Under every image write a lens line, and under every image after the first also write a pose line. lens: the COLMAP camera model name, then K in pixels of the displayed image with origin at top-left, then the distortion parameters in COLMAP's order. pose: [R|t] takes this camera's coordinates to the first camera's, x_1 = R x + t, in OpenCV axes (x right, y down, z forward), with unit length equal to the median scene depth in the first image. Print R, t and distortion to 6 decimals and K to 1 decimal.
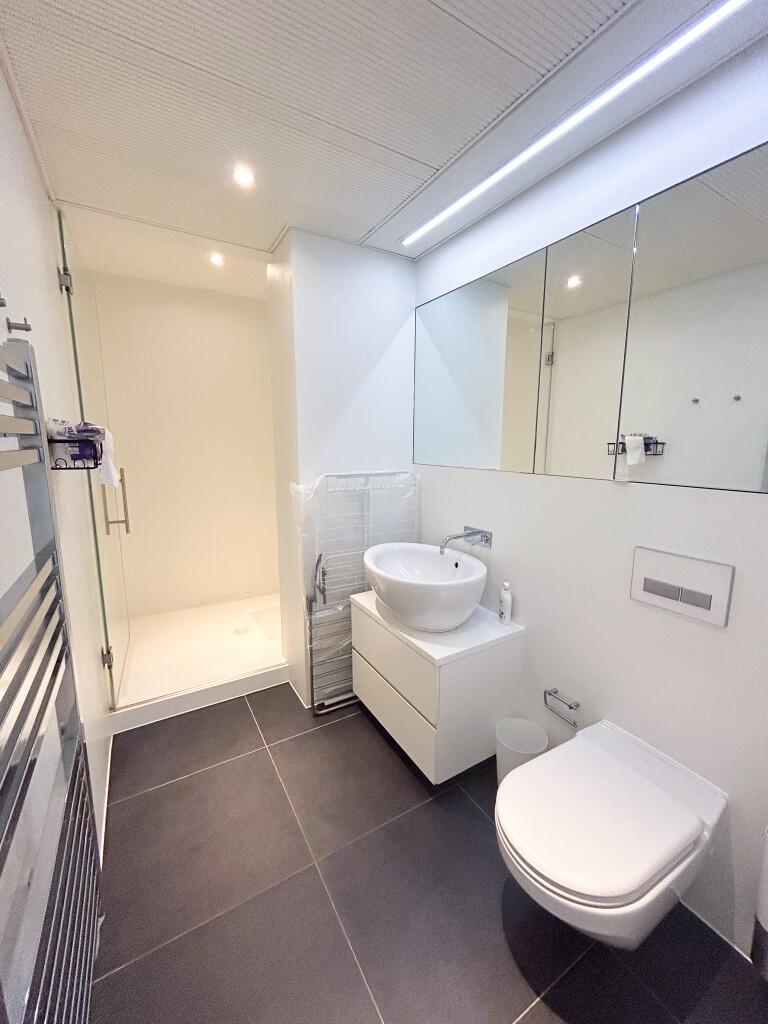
lens RADIAL K [[415.8, 0, 381.9], [0, 415.8, 511.1], [0, 0, 1]] dist [0.002361, 0.000229]
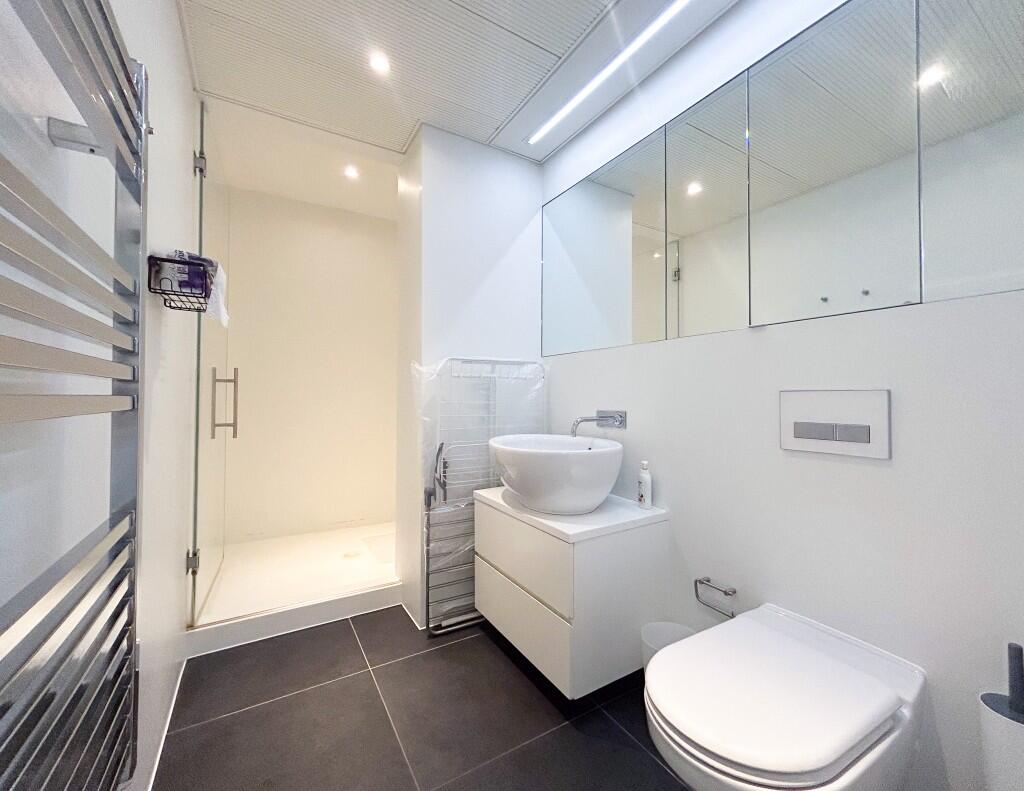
lens RADIAL K [[432.0, 0, 516.7], [0, 432.0, 392.9], [0, 0, 1]] dist [0.003507, -0.000081]
pose [[0.999925, 0.001169, 0.012171, 0.005917], [0.001038, 0.983698, -0.179823, 0.172019], [-0.012183, 0.179822, 0.983624, 0.038561]]
